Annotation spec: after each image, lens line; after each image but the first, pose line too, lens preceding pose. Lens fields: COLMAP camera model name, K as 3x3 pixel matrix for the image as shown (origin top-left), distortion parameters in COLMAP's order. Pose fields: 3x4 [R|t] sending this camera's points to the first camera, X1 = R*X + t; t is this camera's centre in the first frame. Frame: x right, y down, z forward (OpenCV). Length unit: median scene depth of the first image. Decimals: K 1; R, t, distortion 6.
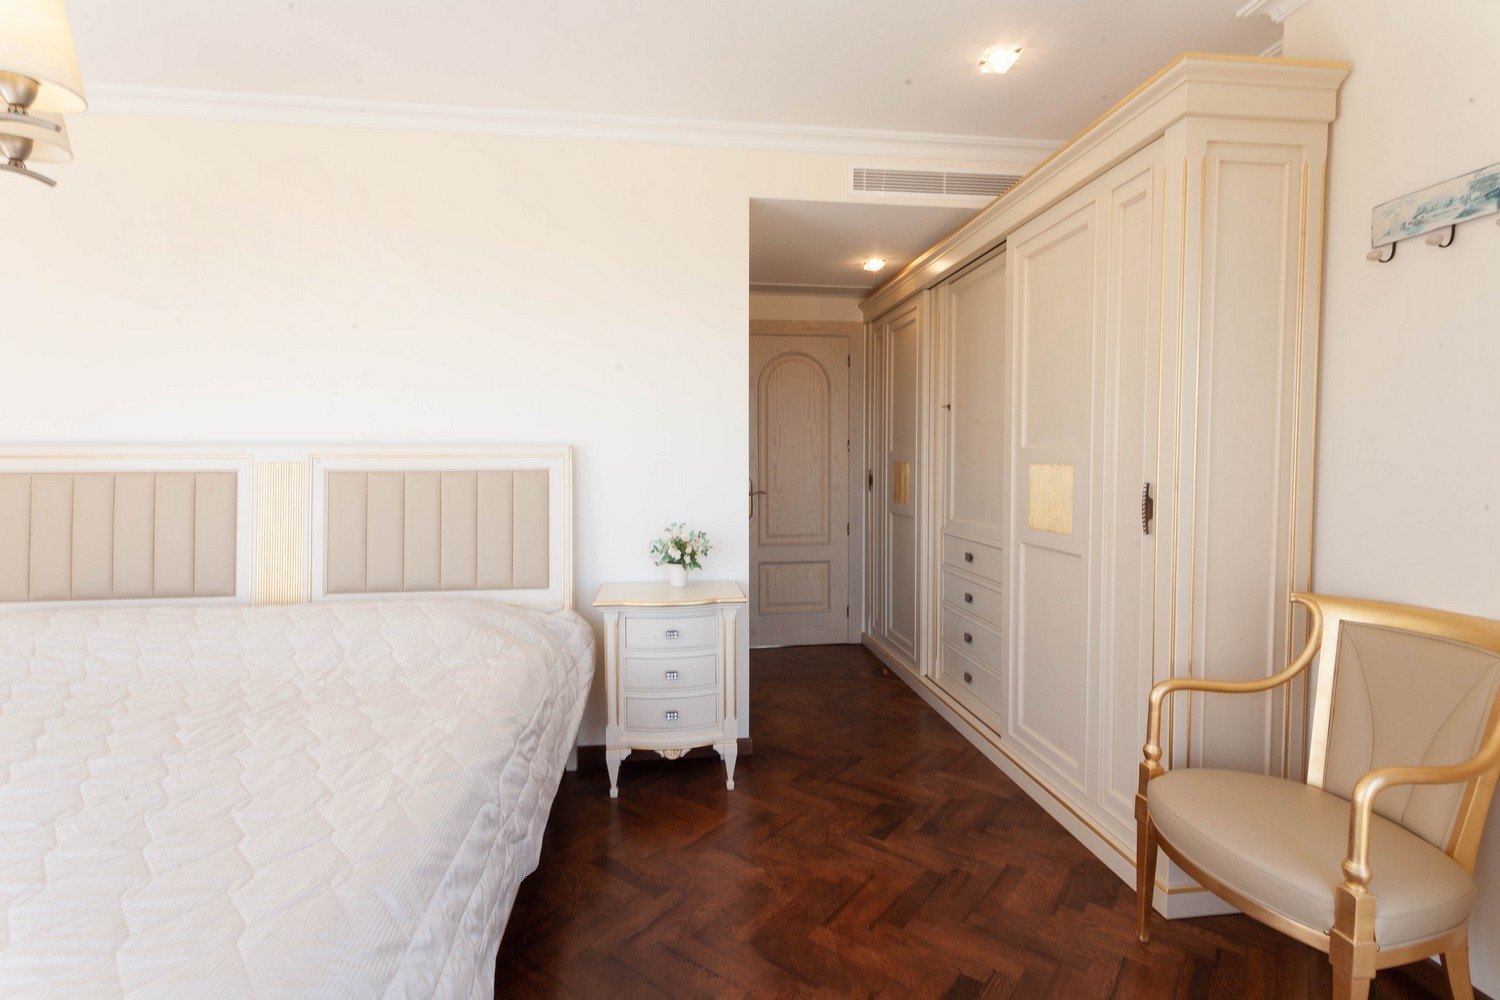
lens RADIAL K [[713.9, 0, 747.6], [0, 713.9, 492.8], [0, 0, 1]] dist [-0.002082, 0.000064]
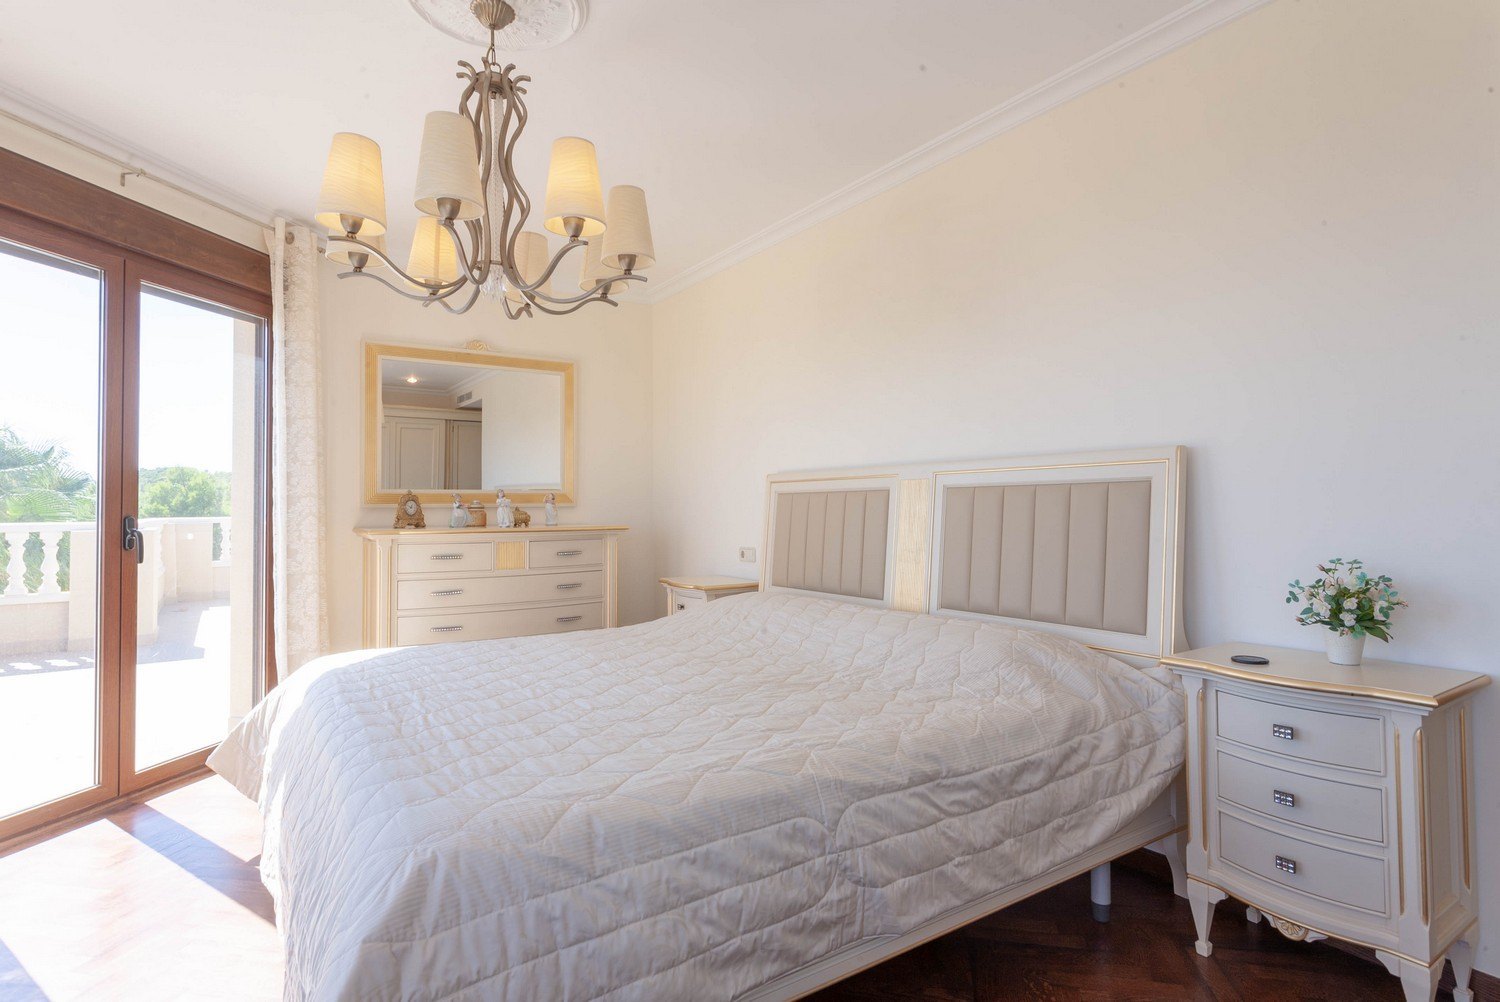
lens RADIAL K [[794.9, 0, 750.0], [0, 794.9, 501.0], [0, 0, 1]] dist [0.019901, 0.000237]
pose [[0.466184, -0.005972, -0.884667, 0.282148], [-0.035621, 0.999040, -0.025515, 0.028839], [0.883970, 0.043407, 0.465524, 0.235503]]
